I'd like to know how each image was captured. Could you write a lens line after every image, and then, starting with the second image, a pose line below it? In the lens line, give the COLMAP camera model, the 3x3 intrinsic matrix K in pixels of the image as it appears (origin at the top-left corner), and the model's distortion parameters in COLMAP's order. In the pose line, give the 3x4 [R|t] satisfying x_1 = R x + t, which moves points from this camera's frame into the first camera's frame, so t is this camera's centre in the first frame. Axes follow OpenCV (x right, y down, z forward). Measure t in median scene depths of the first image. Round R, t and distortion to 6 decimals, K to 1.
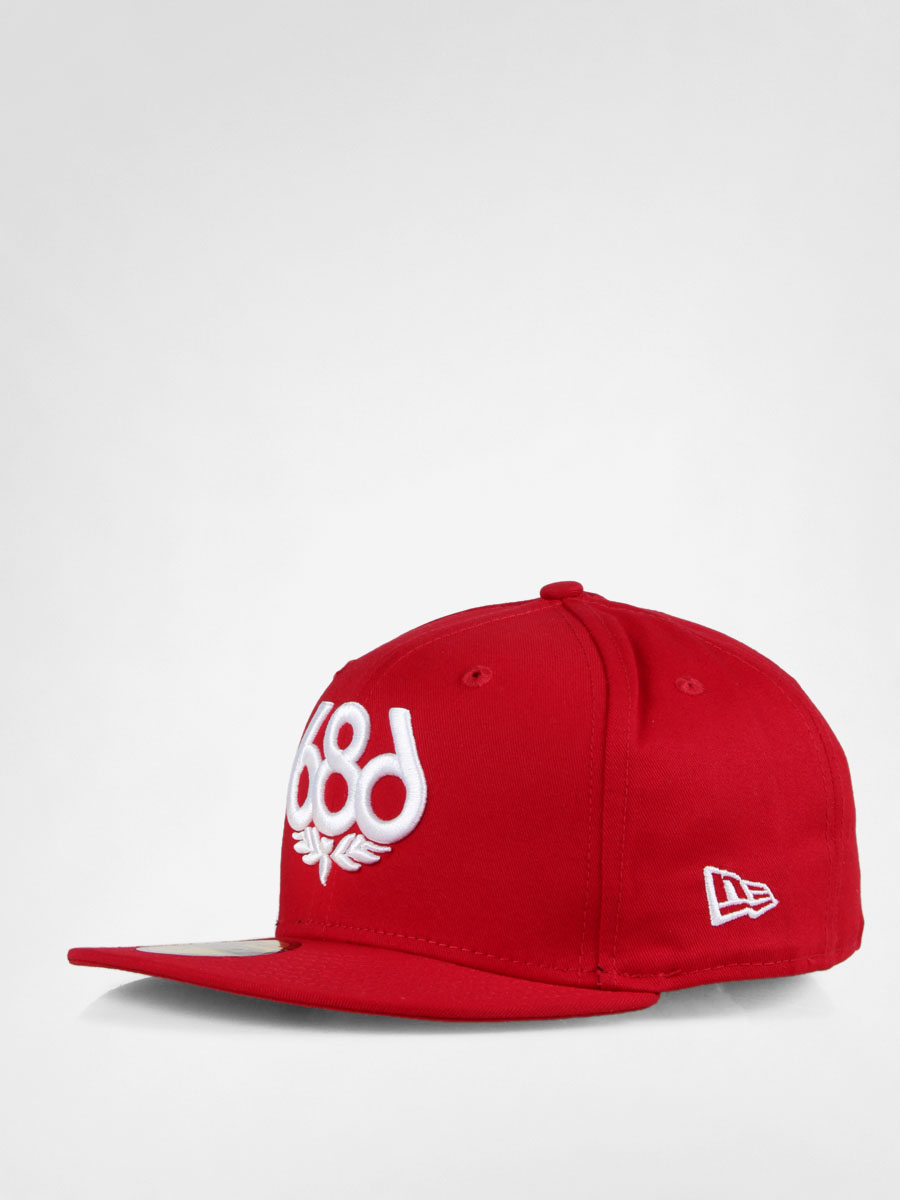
lens RADIAL K [[2979.4, 0, 450.0], [0, 2979.4, 600.0], [0, 0, 1]] dist [-0.001737, 0.008282]
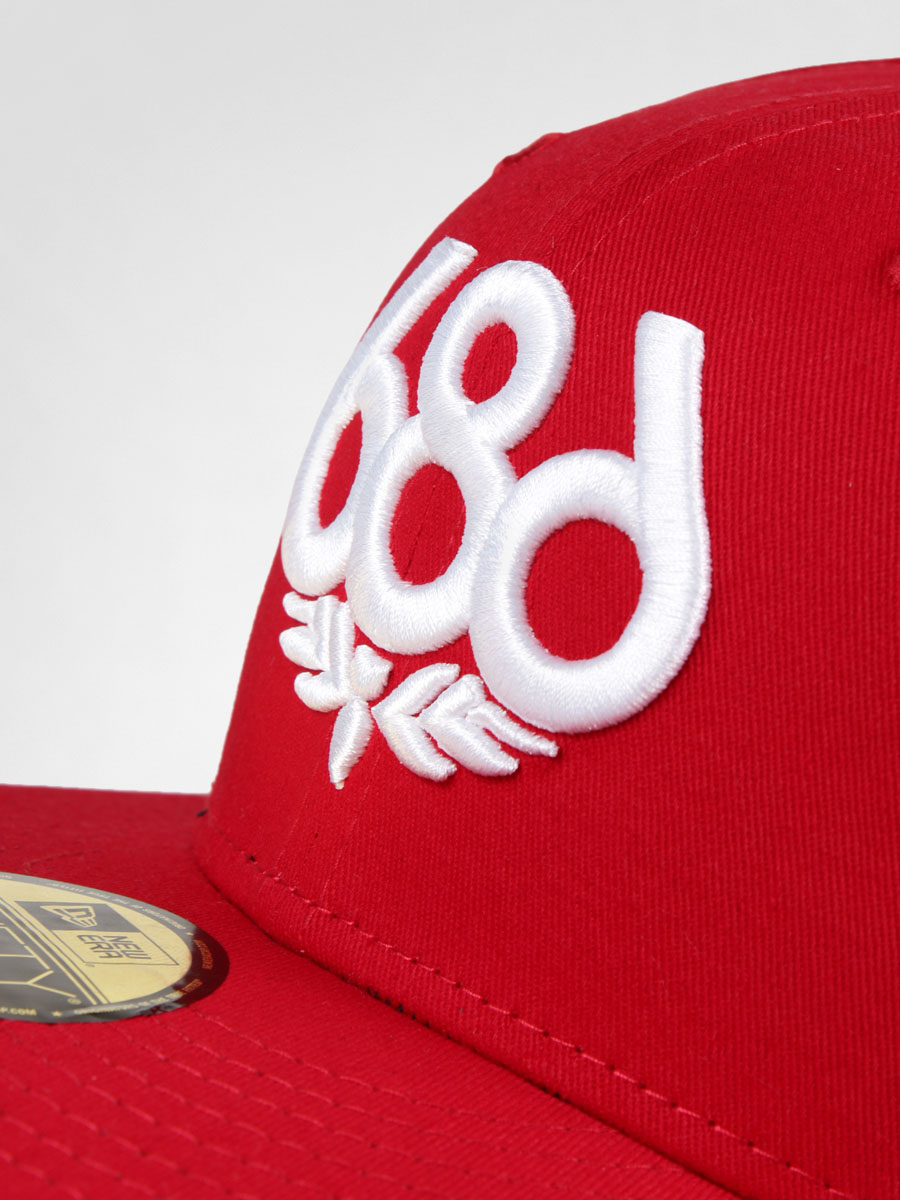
lens RADIAL K [[2979.4, 0, 450.0], [0, 2979.4, 600.0], [0, 0, 1]] dist [-0.001737, 0.008282]
pose [[0.977847, 0.207628, -0.026552, -0.025435], [-0.199057, 0.961626, 0.188816, 0.009964], [0.064736, -0.179348, 0.981653, 0.677095]]
